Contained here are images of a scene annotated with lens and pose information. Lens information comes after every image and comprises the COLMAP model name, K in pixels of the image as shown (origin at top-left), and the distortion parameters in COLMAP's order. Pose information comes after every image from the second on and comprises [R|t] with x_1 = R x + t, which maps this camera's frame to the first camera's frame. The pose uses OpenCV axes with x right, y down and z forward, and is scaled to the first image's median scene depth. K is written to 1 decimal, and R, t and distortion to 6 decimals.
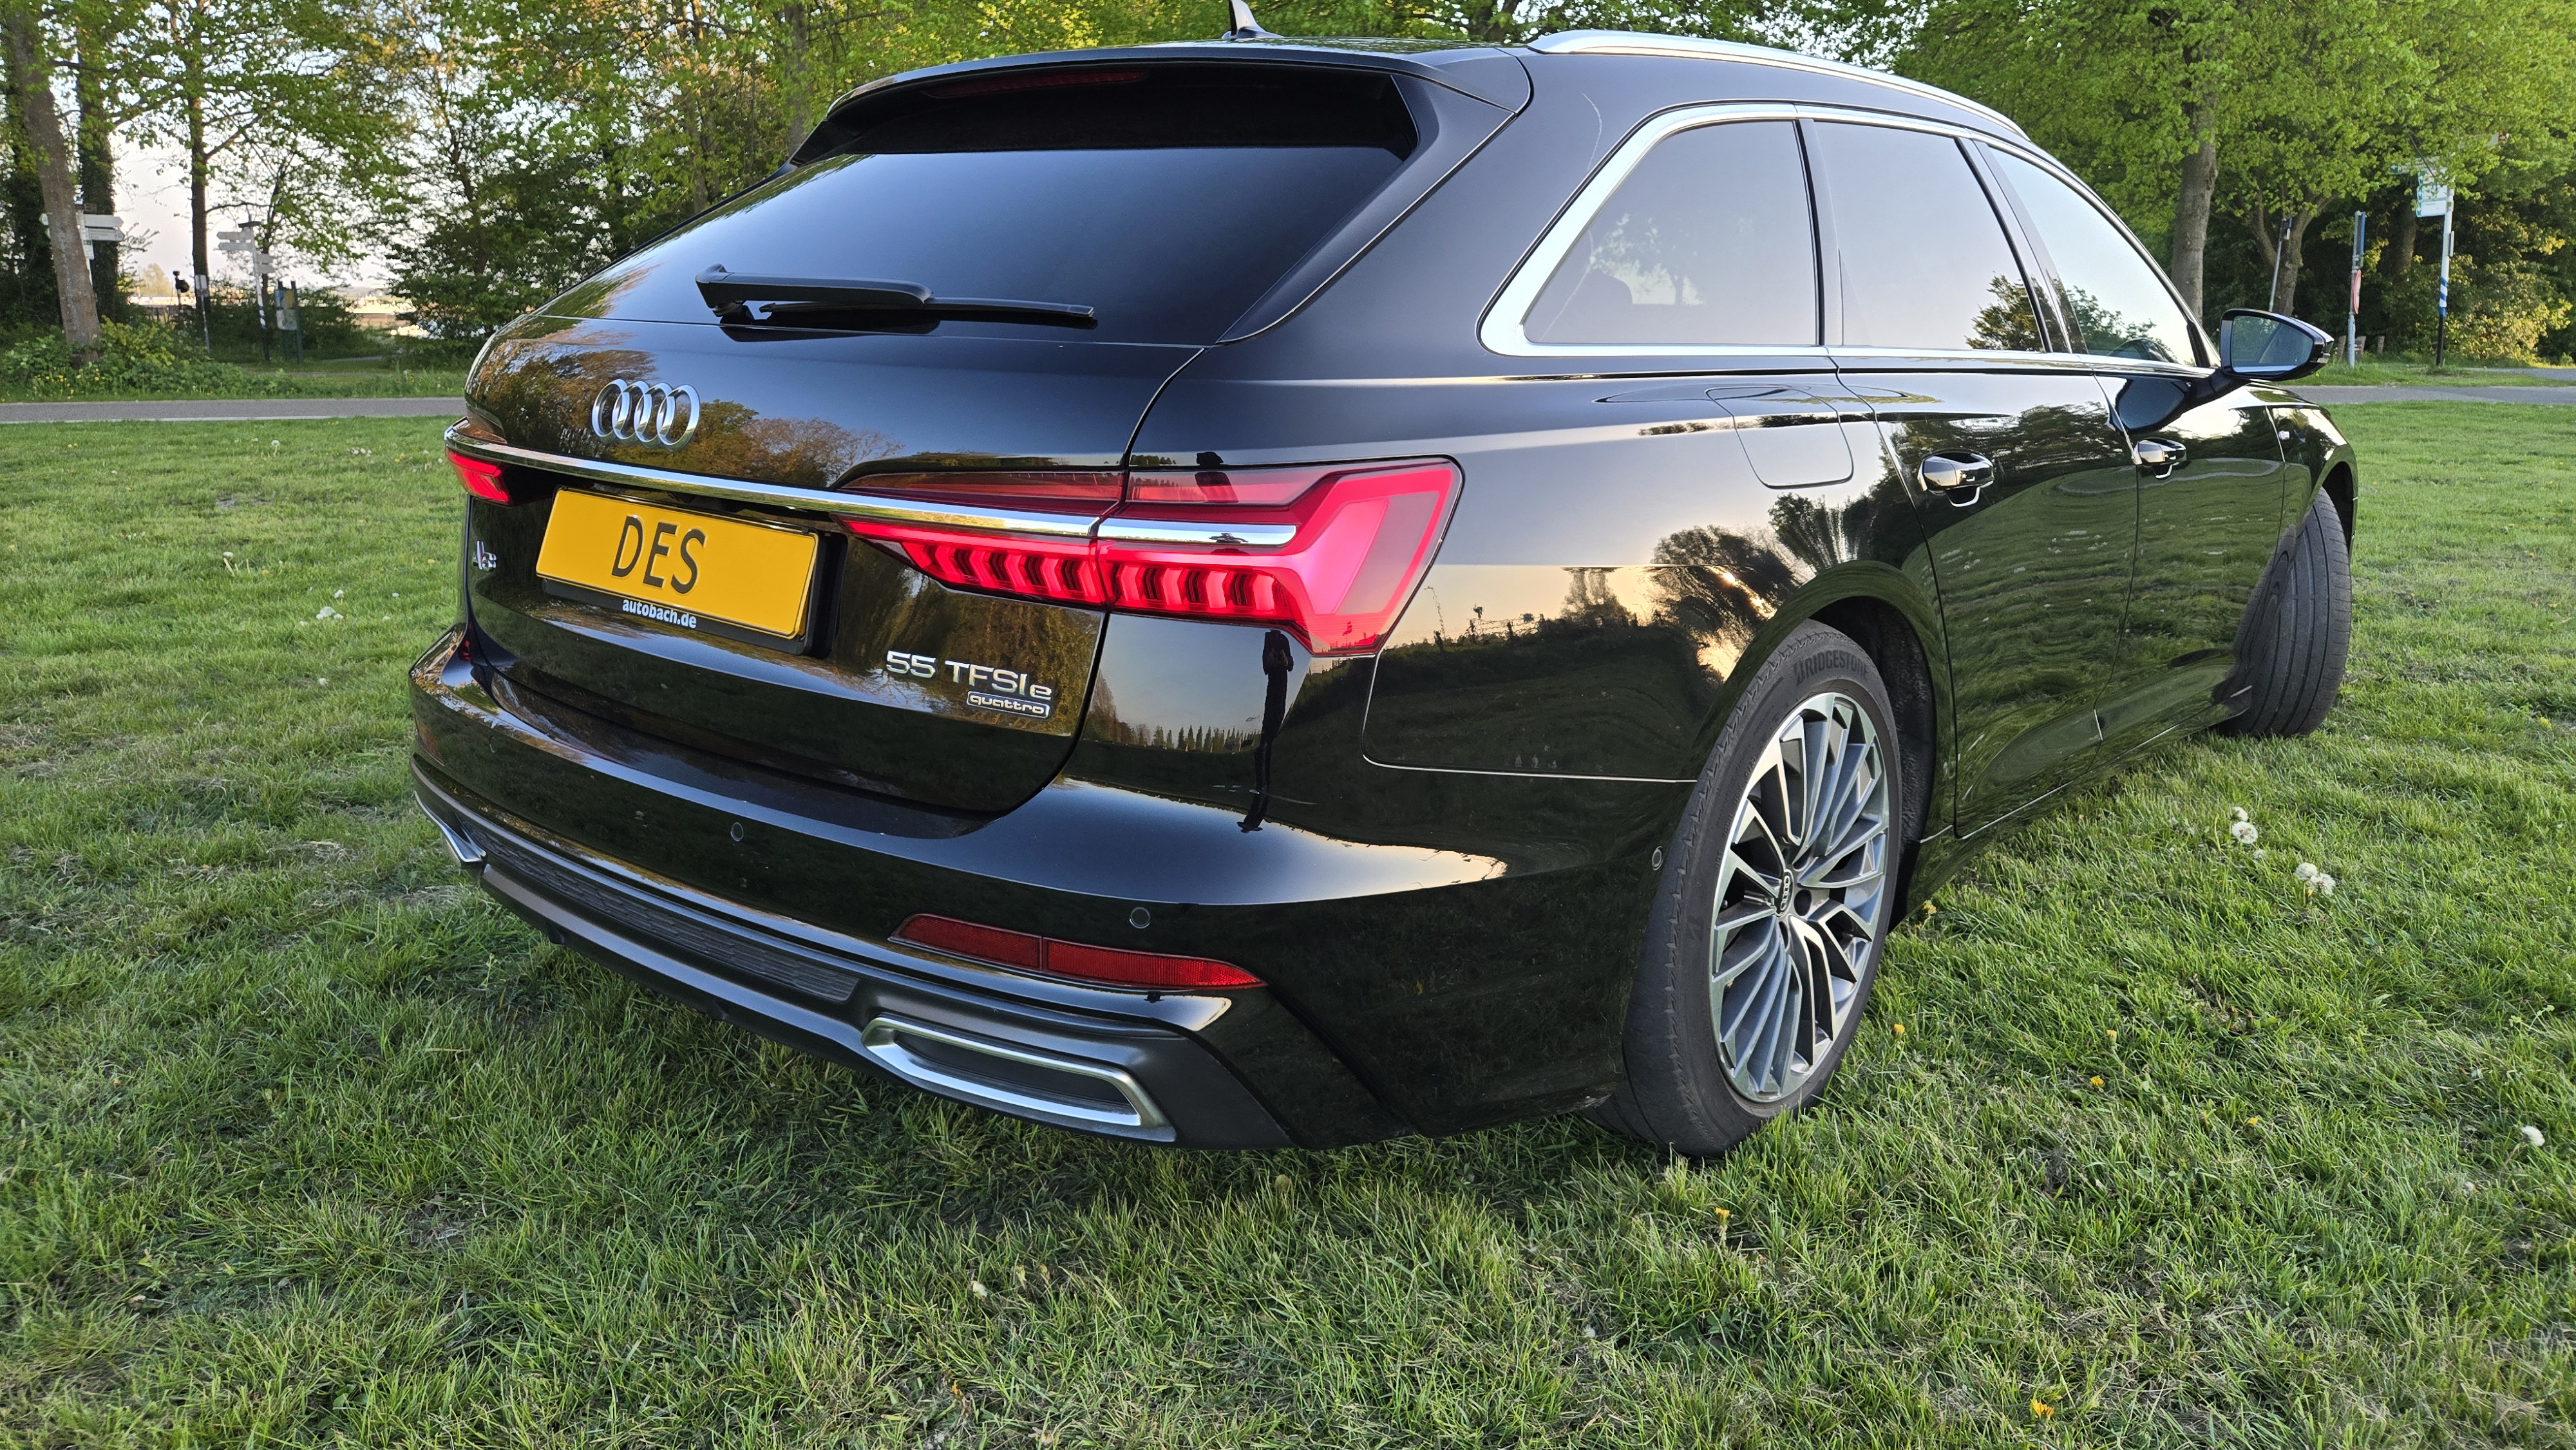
lens RADIAL K [[1744.8, 0, 1280.1], [0, 1744.8, 725.4], [0, 0, 1]] dist [0.081966, -0.075520]
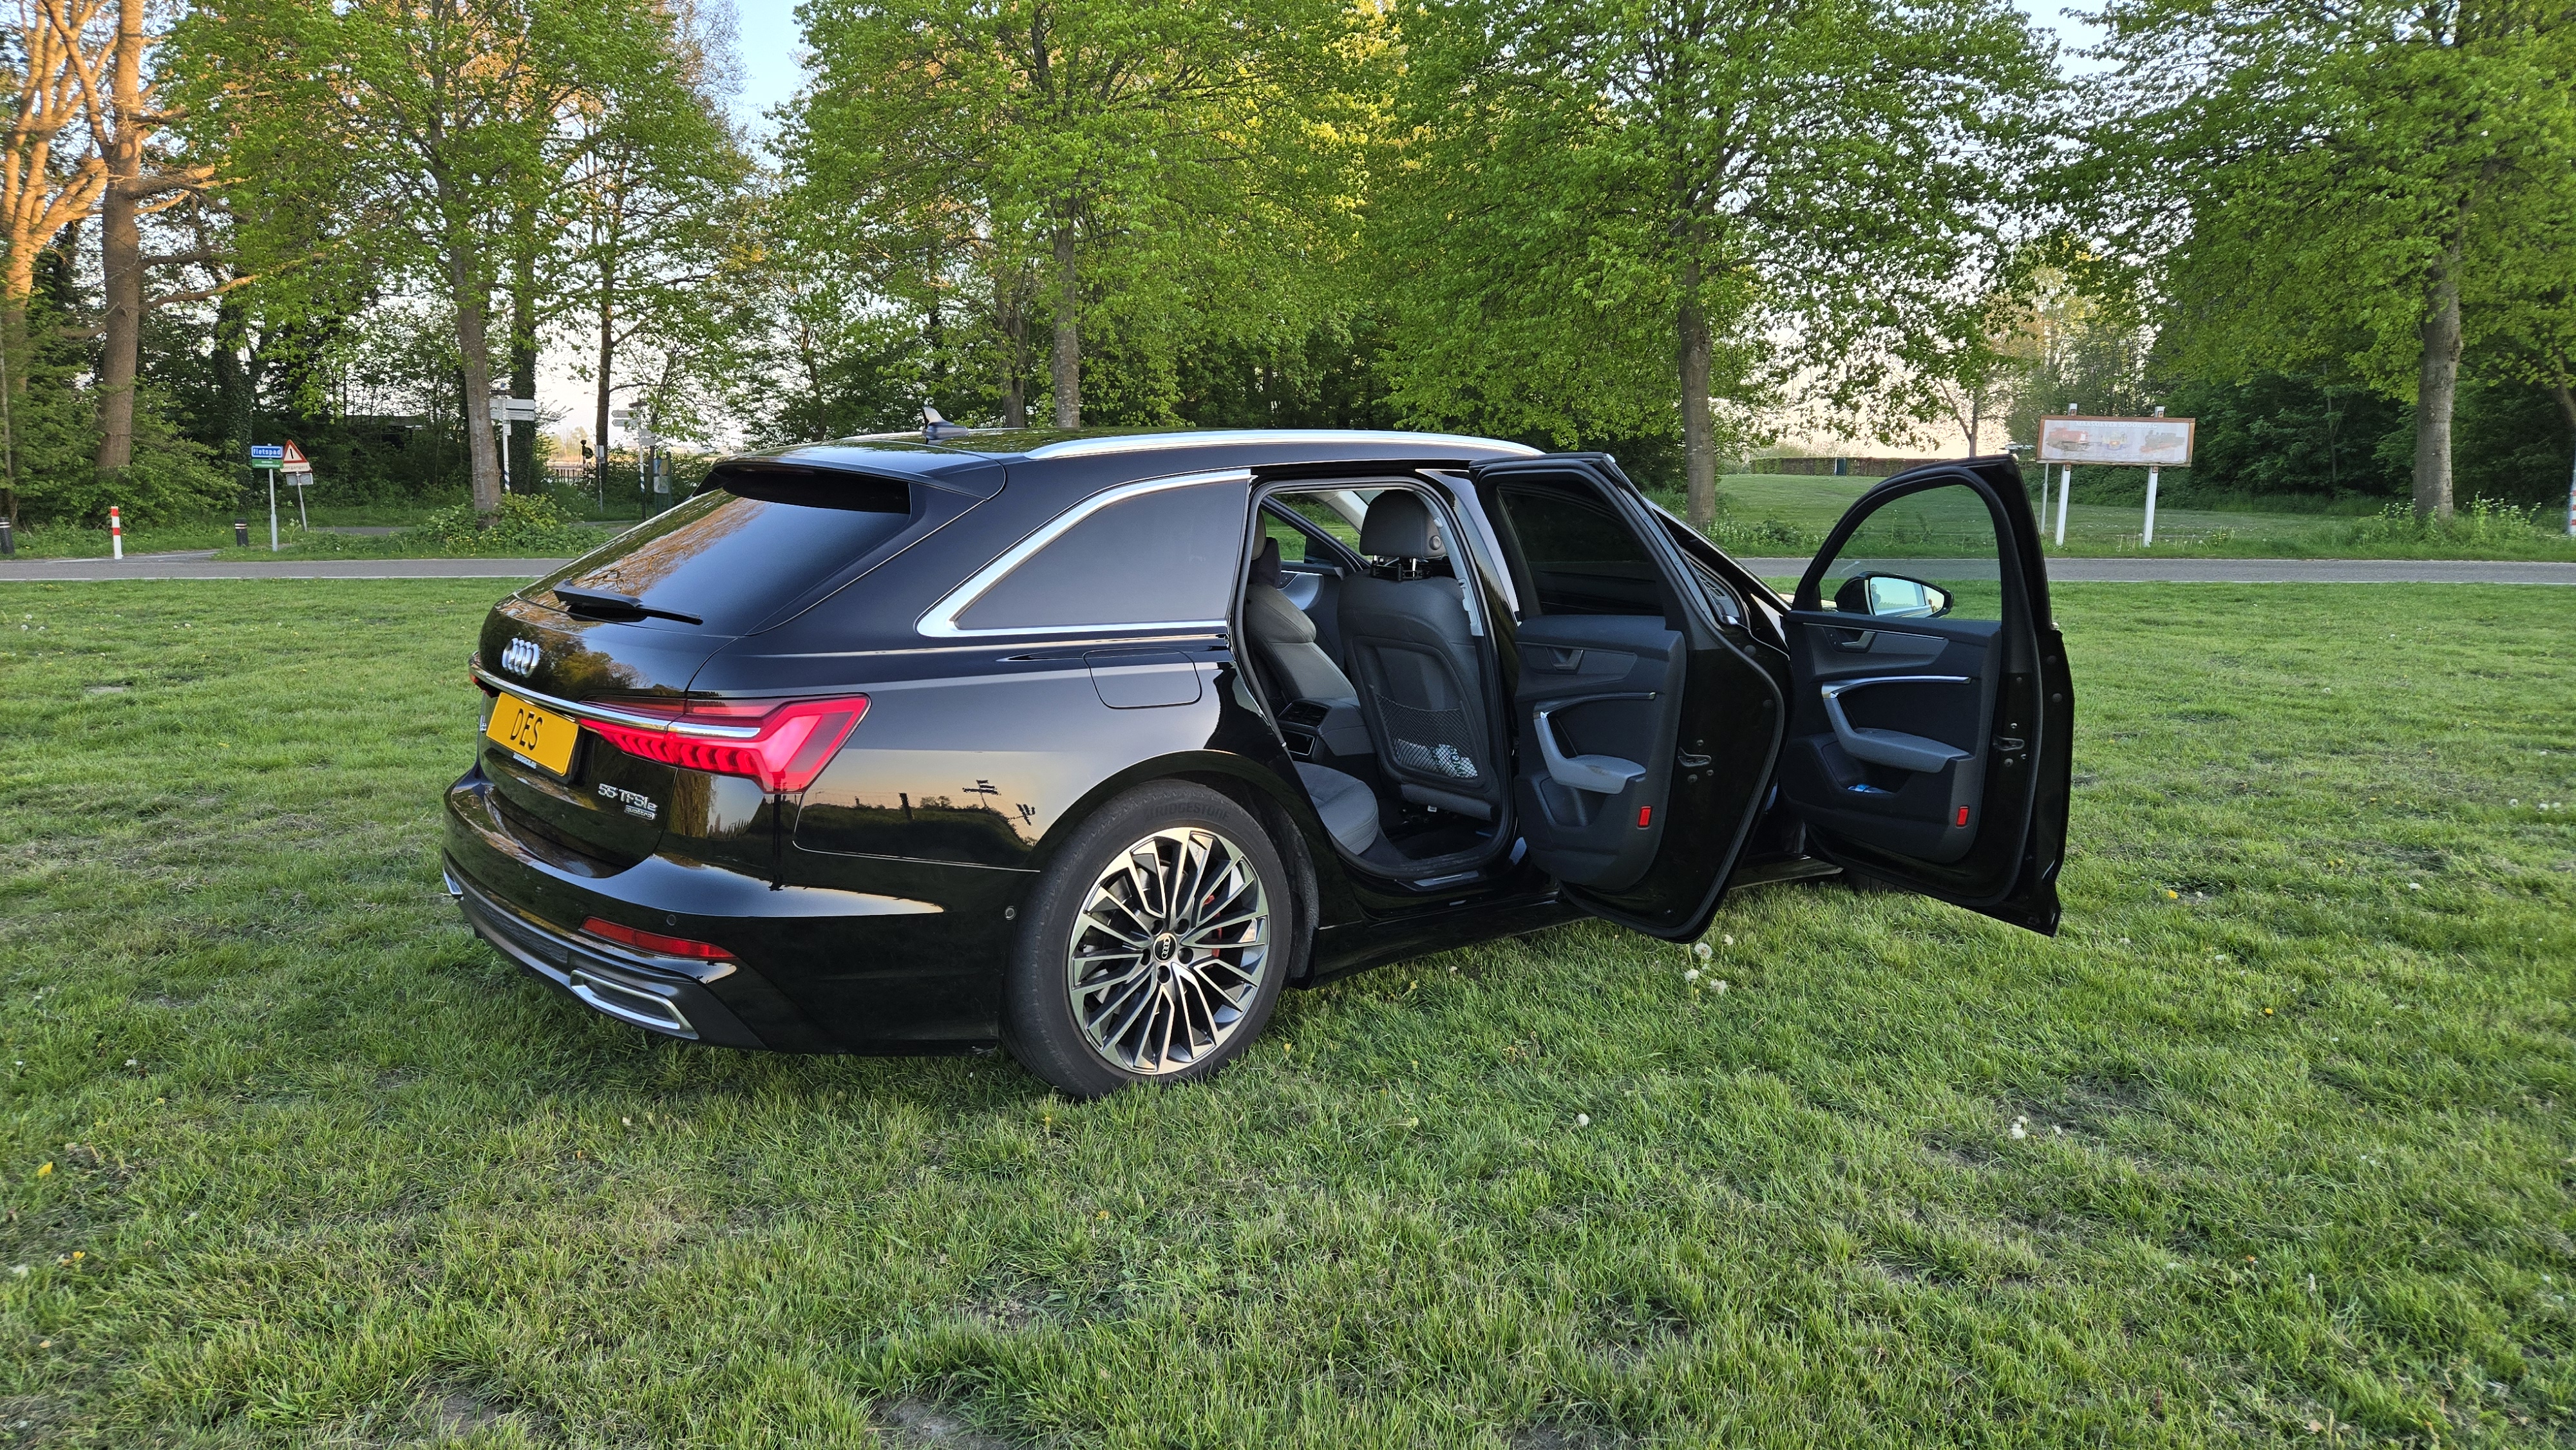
lens RADIAL K [[1764.7, 0, 1256.8], [0, 1764.7, 723.4], [0, 0, 1]] dist [0.087515, -0.076459]
pose [[0.980442, 0.027892, -0.194823, 0.697188], [-0.043789, 0.996009, -0.077773, 0.010296], [0.191876, 0.084783, 0.977750, -0.641827]]
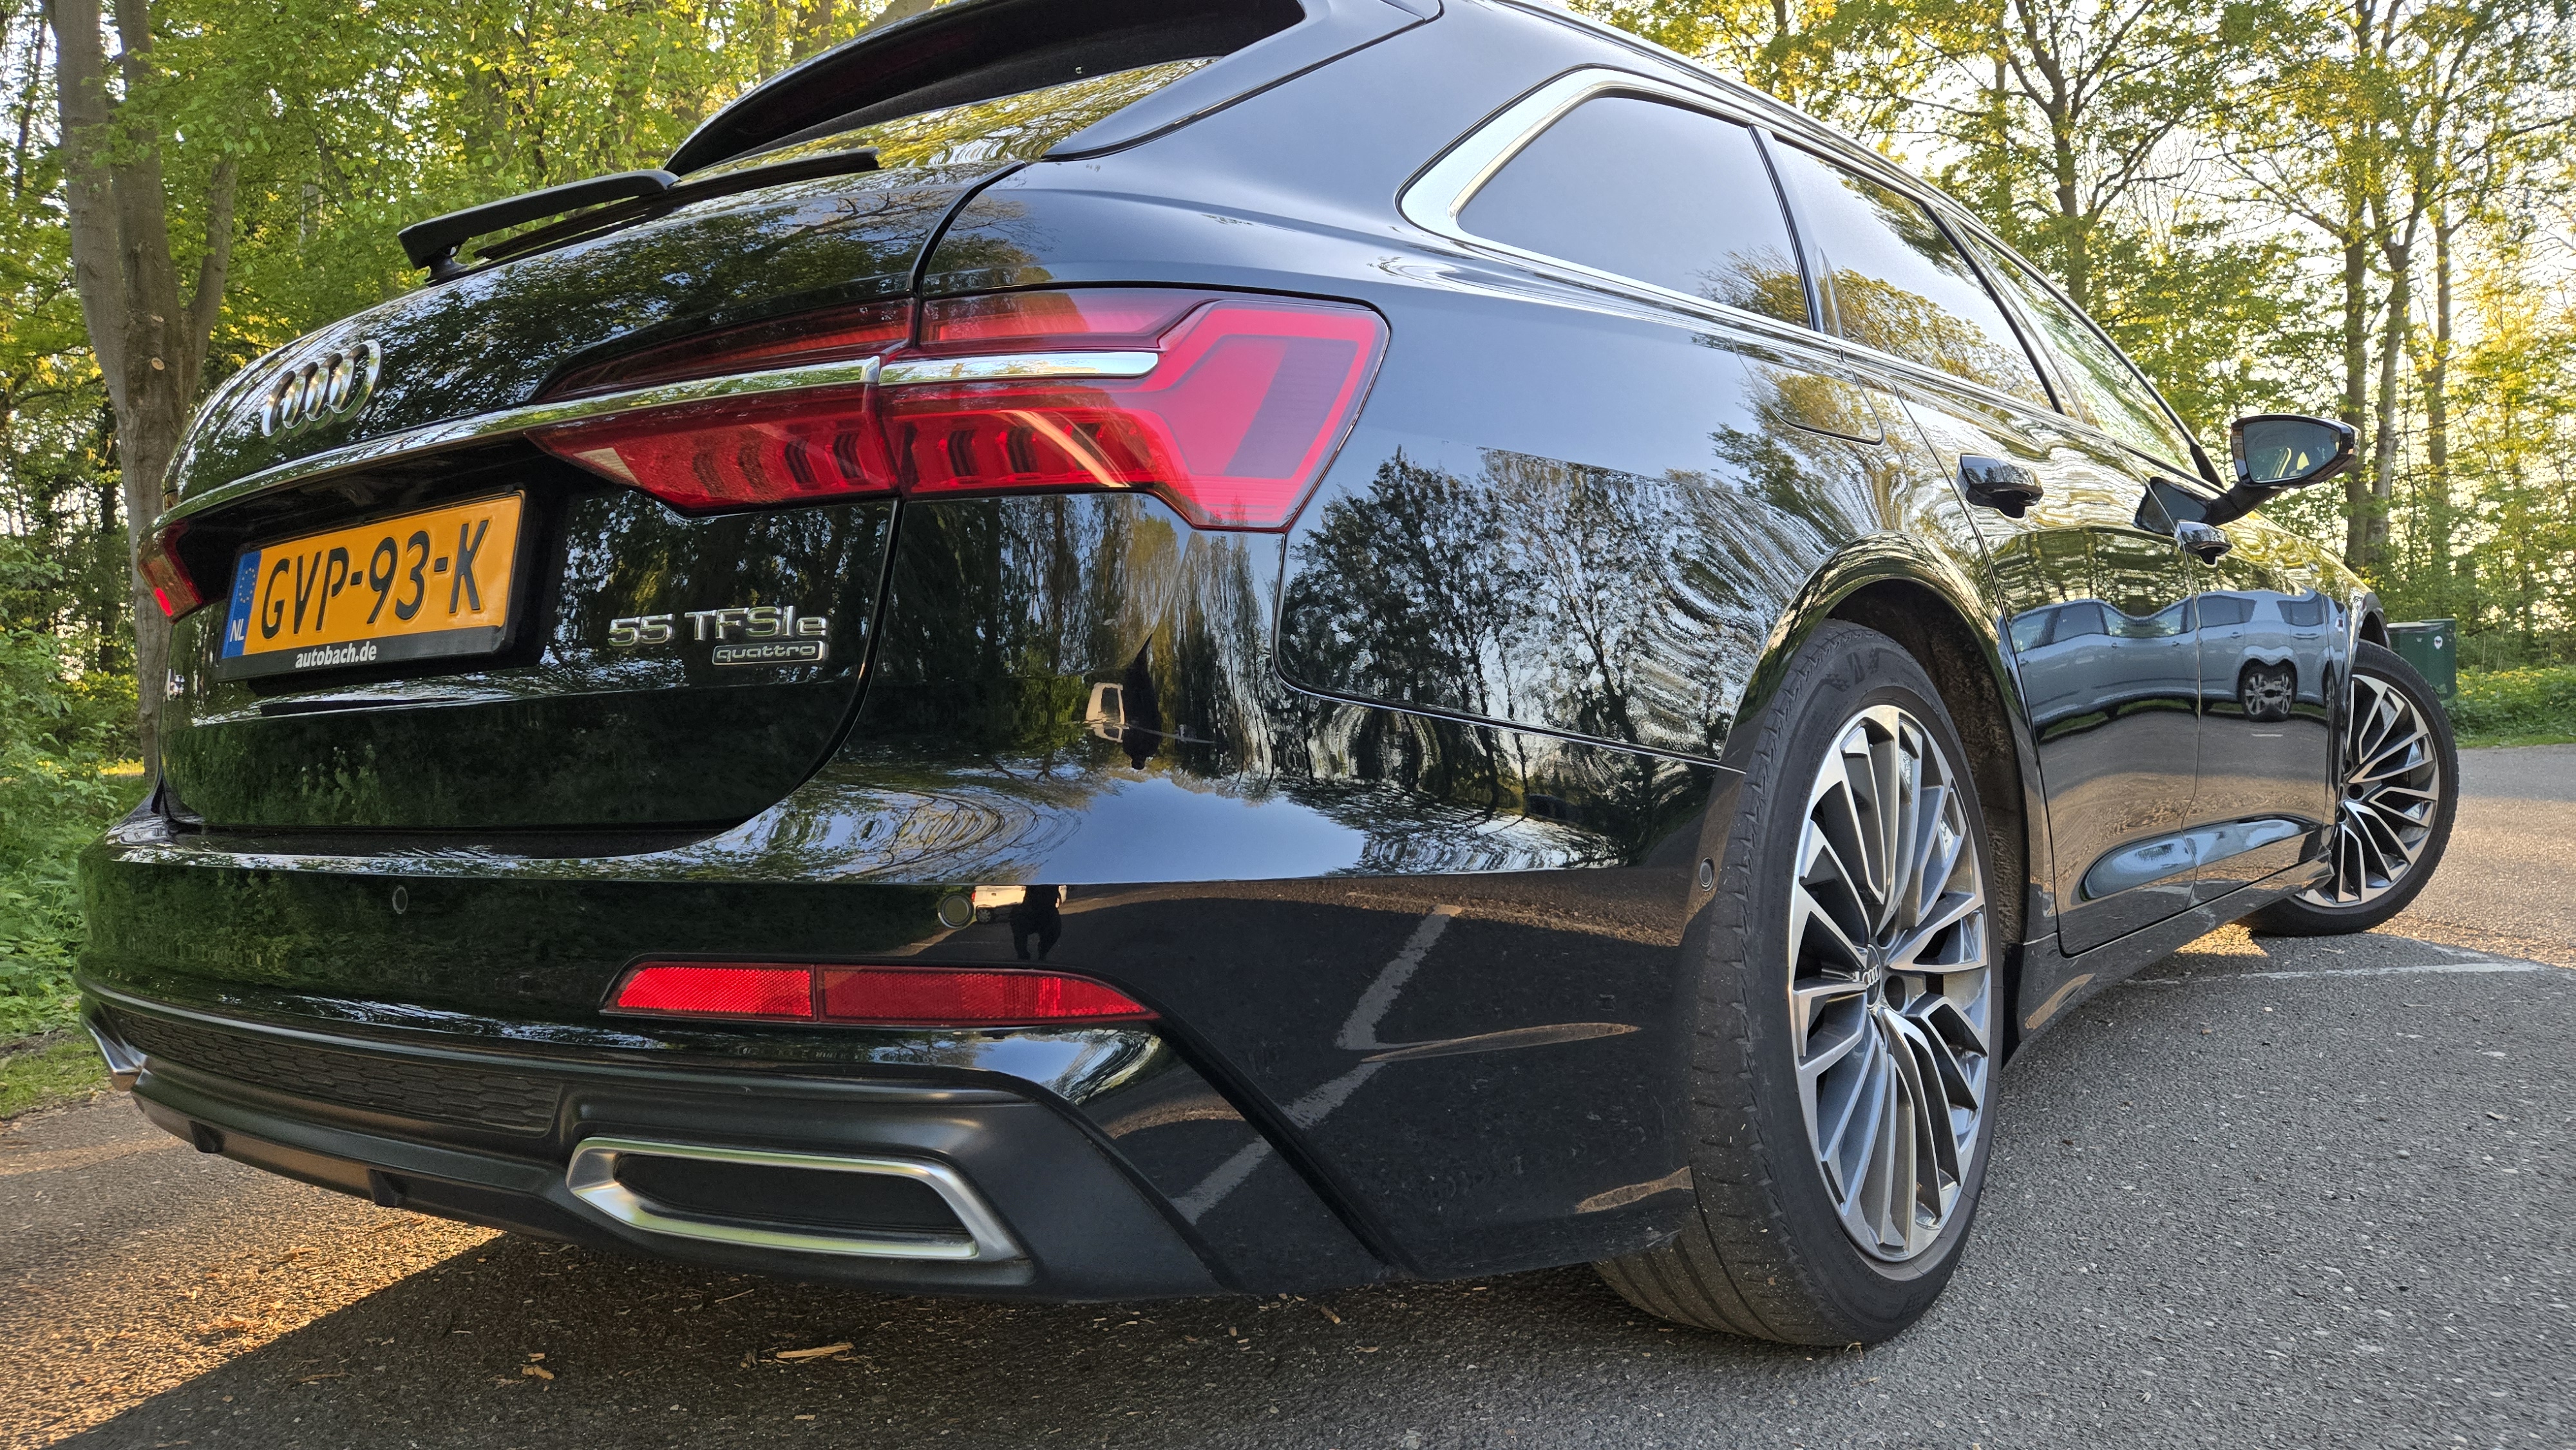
lens RADIAL K [[1686.3, 0, 1326.9], [0, 1686.3, 731.3], [0, 0, 1]] dist [0.121177, -0.123256]
pose [[0.997107, -0.066643, 0.036557, 0.030157], [0.073082, 0.972750, -0.220035, 0.140126], [-0.020898, 0.222070, 0.974807, 0.256539]]
